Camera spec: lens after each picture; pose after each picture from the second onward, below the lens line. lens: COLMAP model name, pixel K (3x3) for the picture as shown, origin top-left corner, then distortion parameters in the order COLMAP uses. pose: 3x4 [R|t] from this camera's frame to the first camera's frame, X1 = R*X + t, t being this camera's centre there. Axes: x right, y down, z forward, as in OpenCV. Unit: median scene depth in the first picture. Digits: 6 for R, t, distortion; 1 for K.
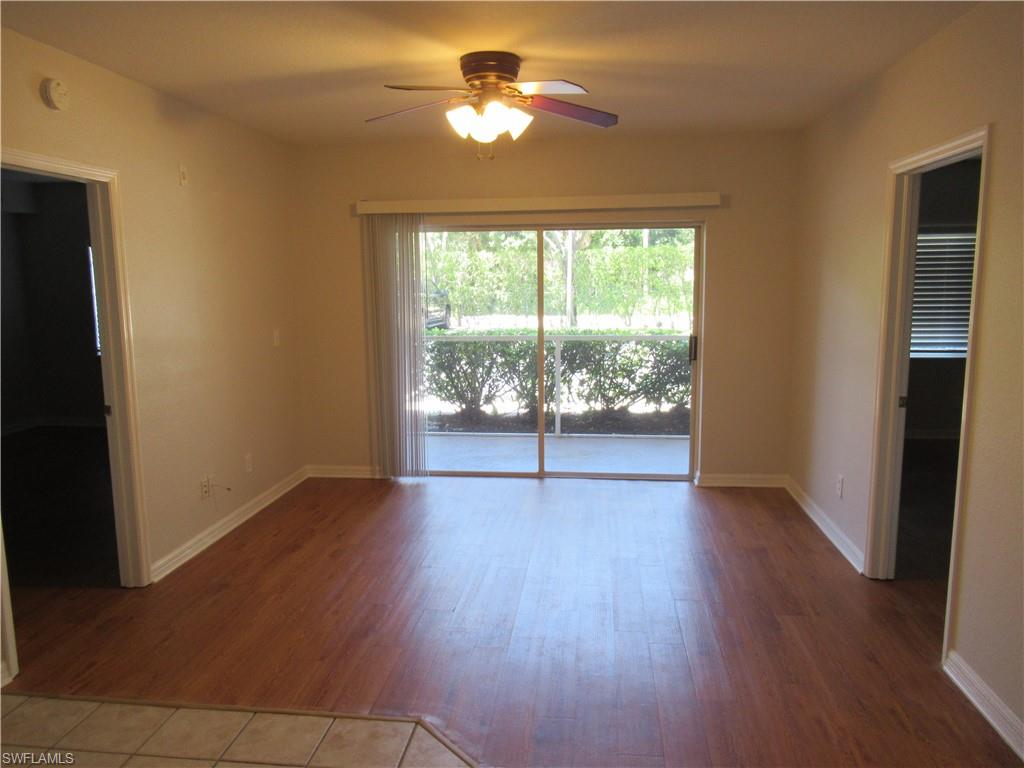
lens RADIAL K [[763.9, 0, 512.0], [0, 763.9, 384.0], [0, 0, 1]] dist [0.005826, -0.011735]
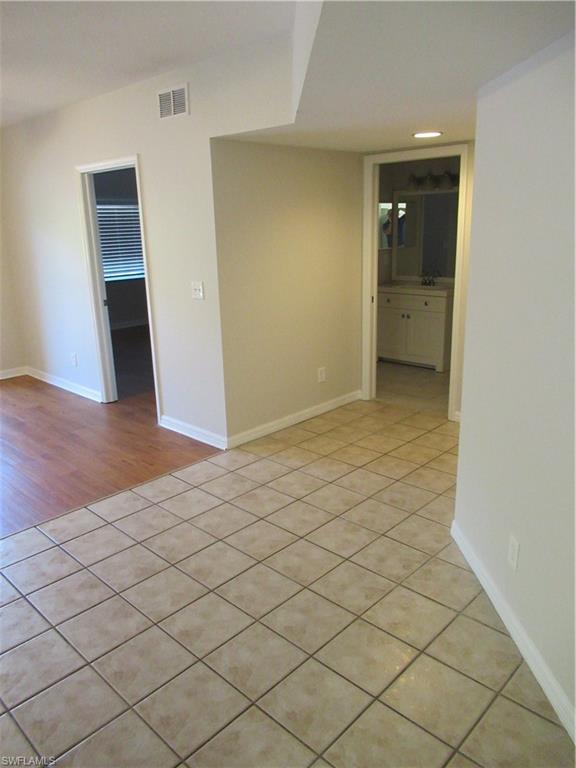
lens RADIAL K [[572.9, 0, 288.0], [0, 572.9, 384.0], [0, 0, 1]] dist [0.005826, -0.011735]
pose [[0.604517, -0.222954, 0.764755, -0.326458], [0.132718, 0.974805, 0.179281, 0.026237], [-0.785458, -0.006882, 0.618876, -0.194010]]
